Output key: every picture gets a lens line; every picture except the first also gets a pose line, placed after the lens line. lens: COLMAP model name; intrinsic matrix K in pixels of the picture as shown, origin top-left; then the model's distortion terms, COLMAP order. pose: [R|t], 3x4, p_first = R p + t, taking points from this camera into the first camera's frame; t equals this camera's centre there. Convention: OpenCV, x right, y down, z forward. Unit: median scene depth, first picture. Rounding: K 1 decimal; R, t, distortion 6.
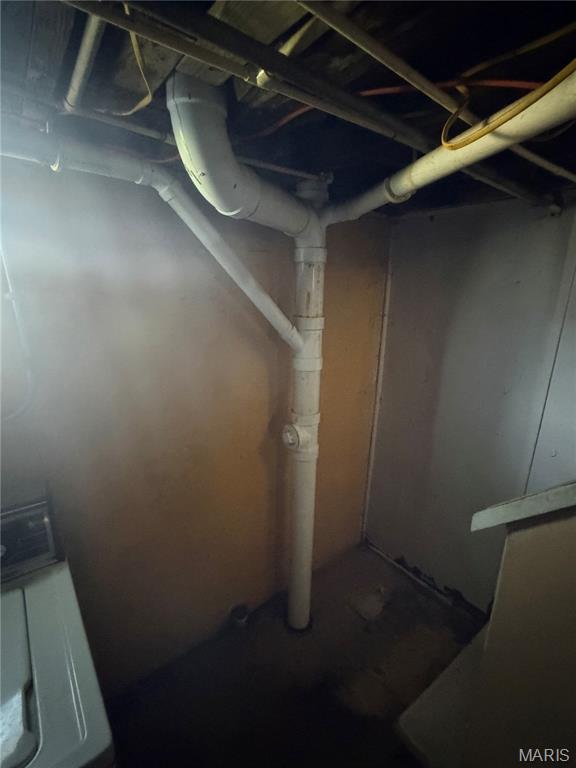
lens RADIAL K [[351.9, 0, 288.0], [0, 351.9, 384.0], [0, 0, 1]] dist [0.000847, -0.000077]
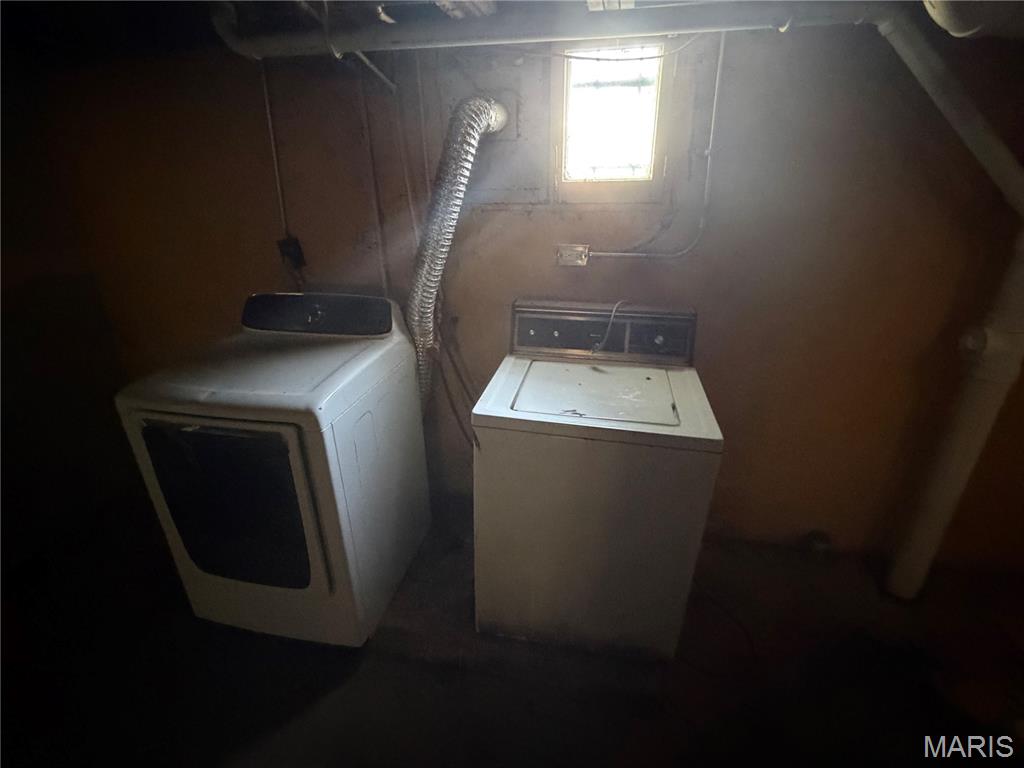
lens RADIAL K [[469.2, 0, 515.4], [0, 469.2, 385.9], [0, 0, 1]] dist [0.000847, -0.000077]
pose [[0.637766, 0.279641, -0.717673, 0.196320], [-0.179307, 0.960069, 0.214748, 0.299212], [0.749068, -0.008275, 0.662441, -0.604791]]
